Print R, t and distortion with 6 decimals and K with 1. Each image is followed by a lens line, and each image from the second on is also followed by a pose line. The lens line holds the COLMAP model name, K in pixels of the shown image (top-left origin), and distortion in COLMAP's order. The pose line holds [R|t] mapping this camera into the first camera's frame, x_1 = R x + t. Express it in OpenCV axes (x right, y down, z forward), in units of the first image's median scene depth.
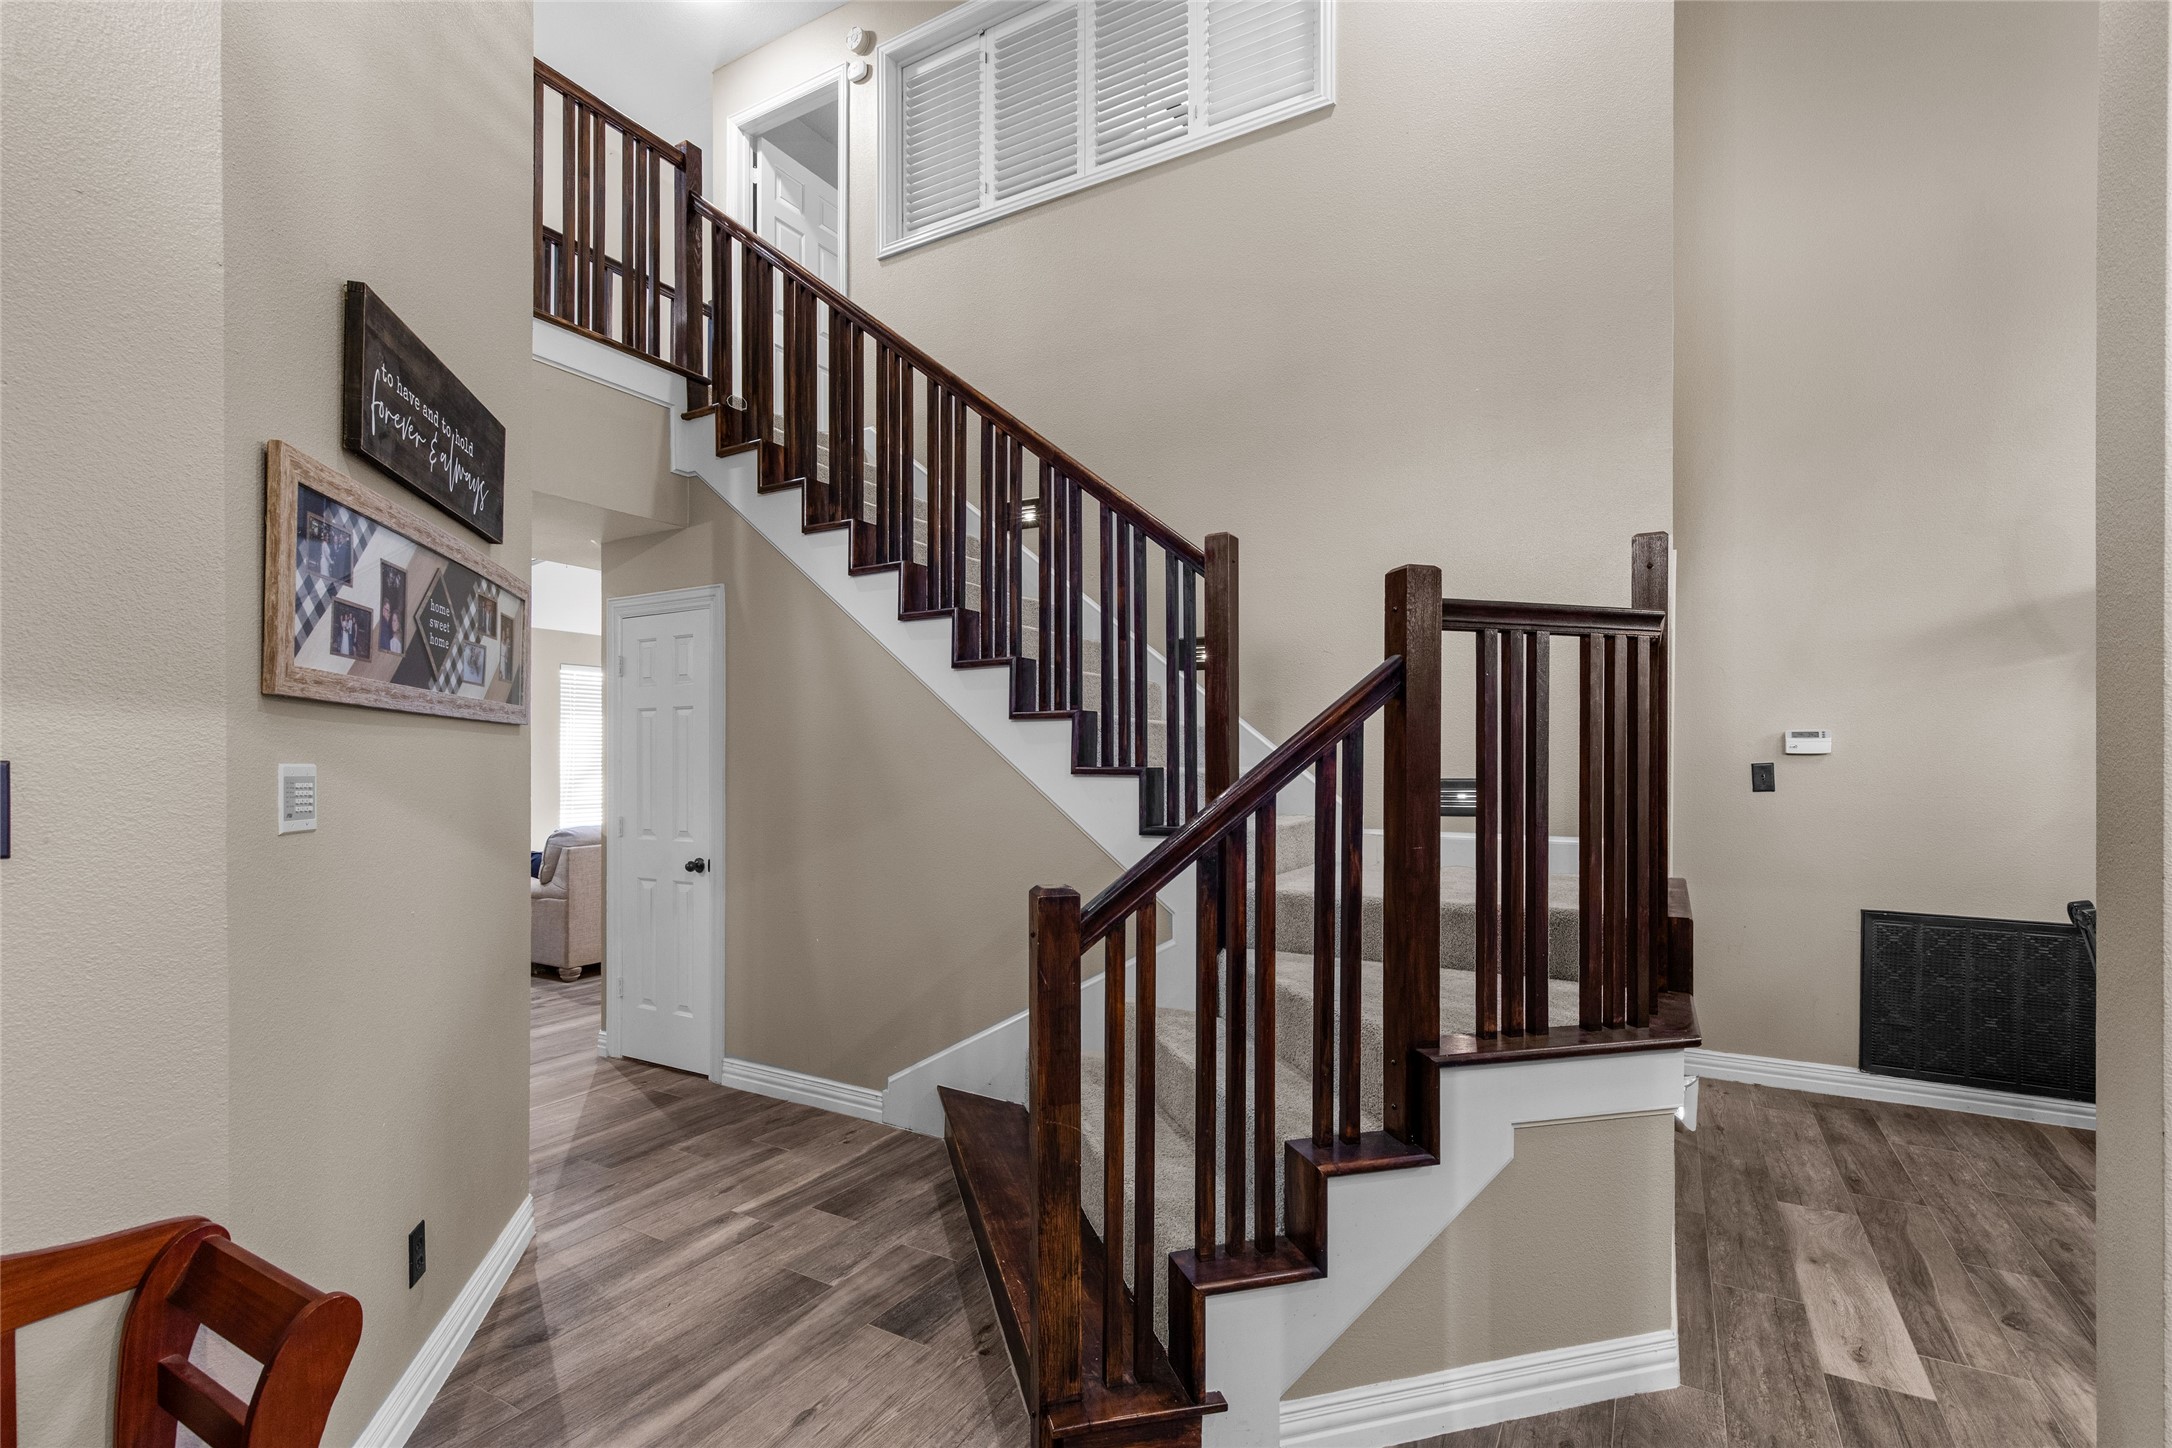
lens RADIAL K [[992.2, 0, 1093.0], [0, 992.2, 776.4], [0, 0, 1]] dist [0.012167, -0.000495]
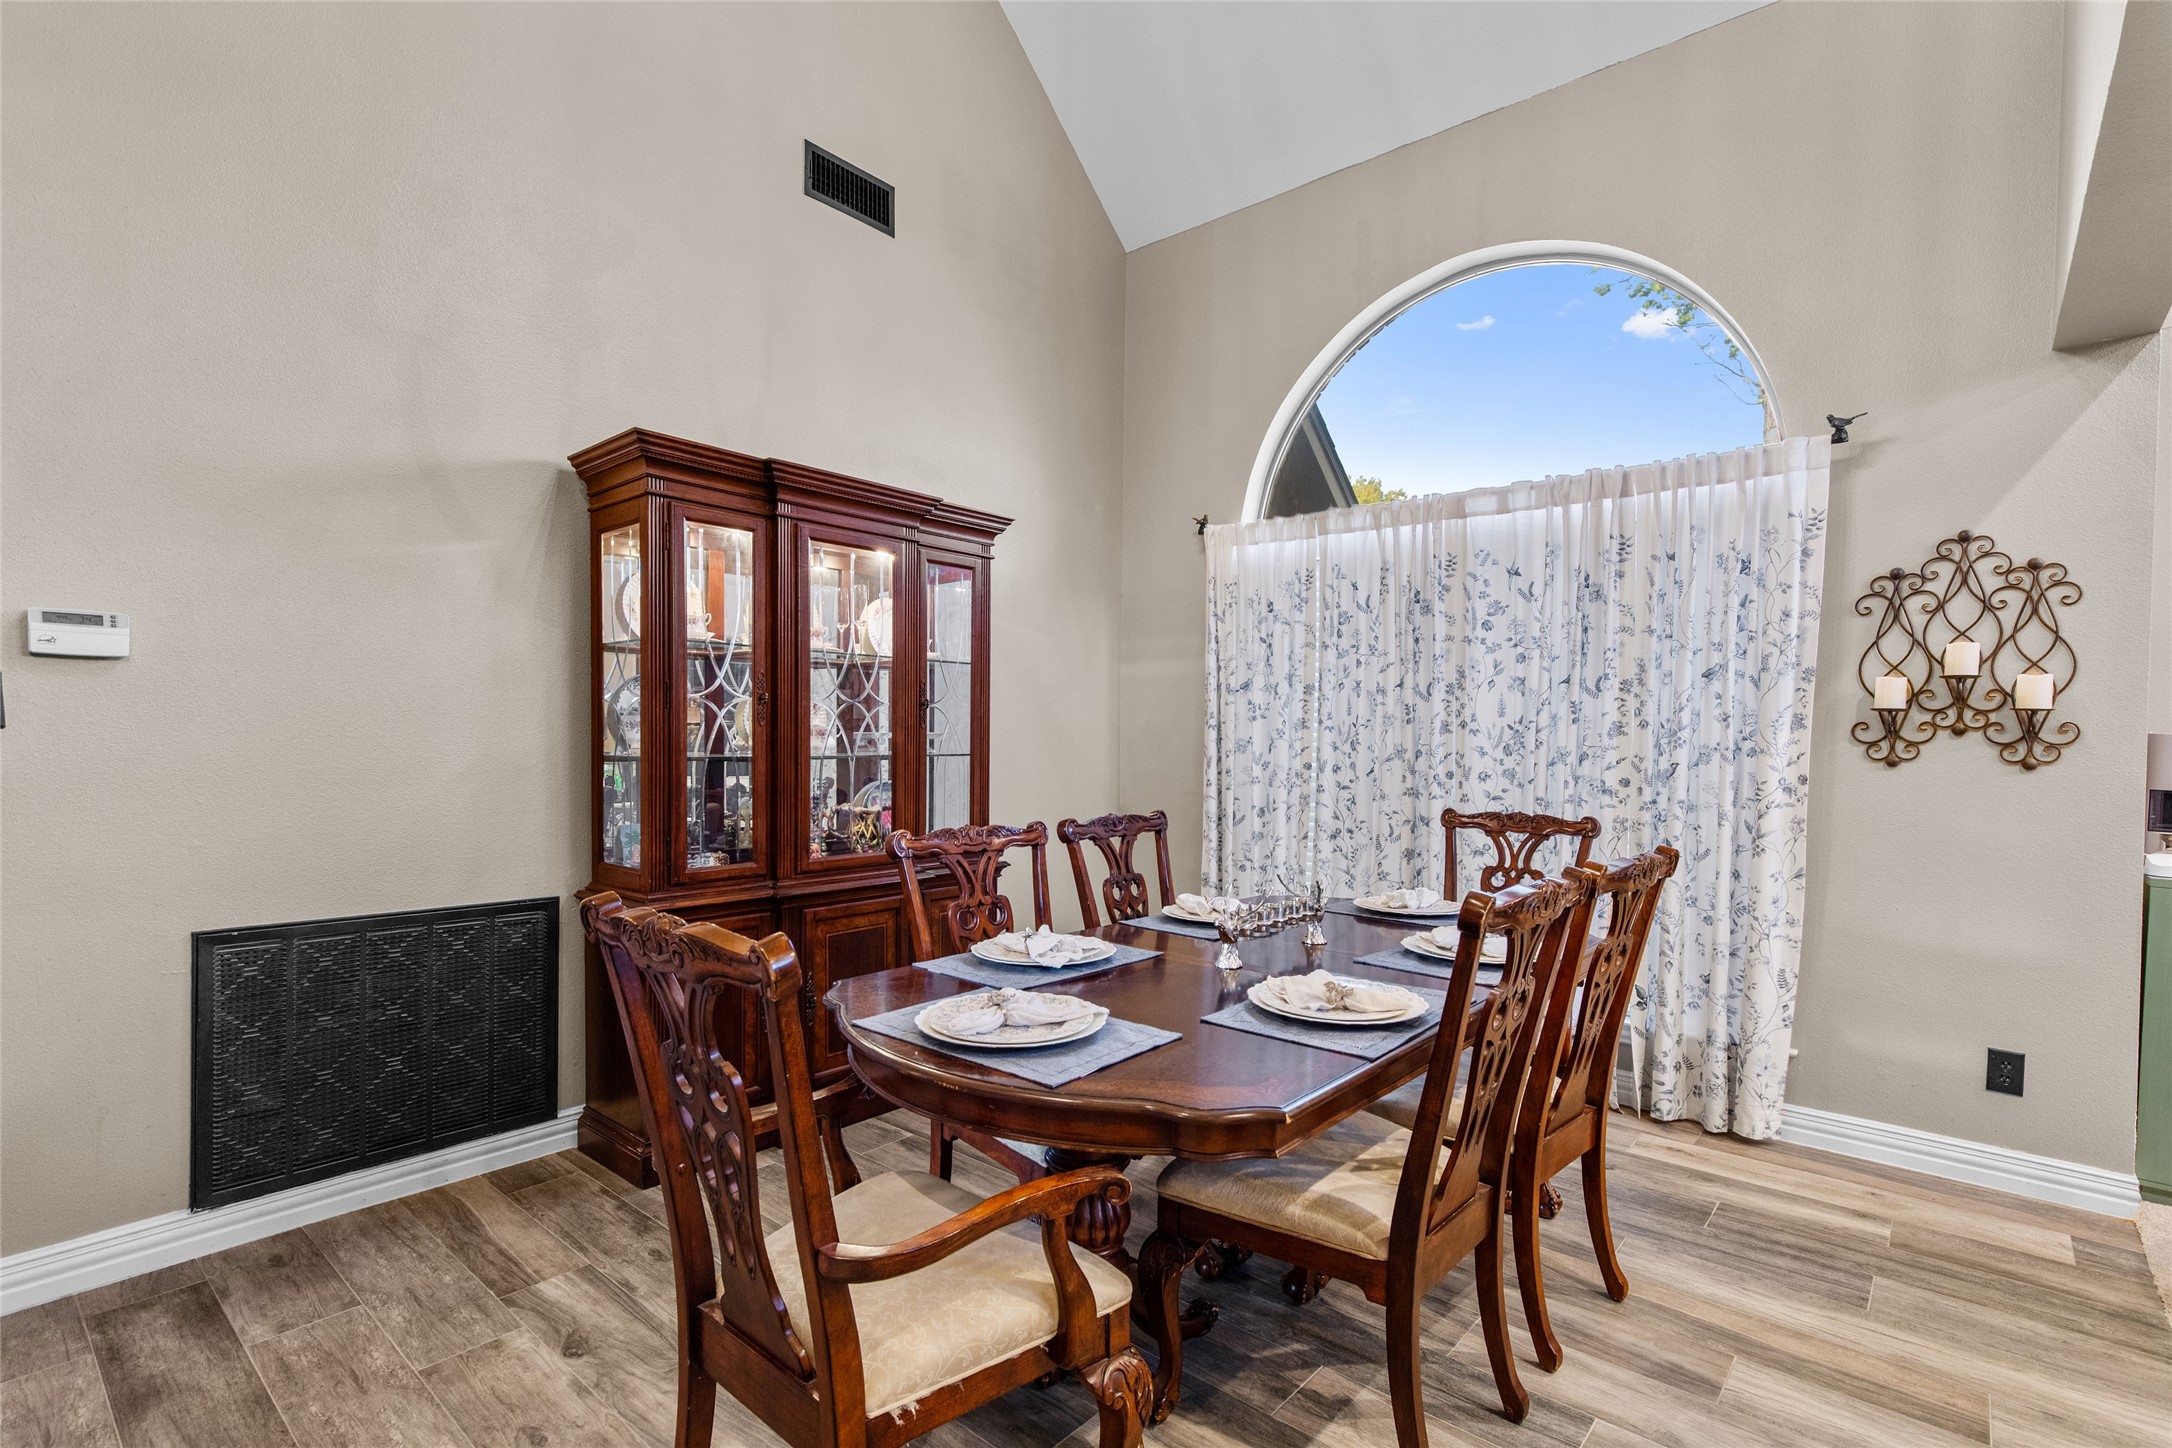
lens RADIAL K [[992.2, 0, 1088.0], [0, 992.2, 745.0], [0, 0, 1]] dist [0.012167, -0.000495]
pose [[0.185727, -0.011435, 0.982535, 0.312090], [0.004053, 0.999933, 0.010872, 0.021598], [-0.982593, 0.001963, 0.185760, 0.402966]]
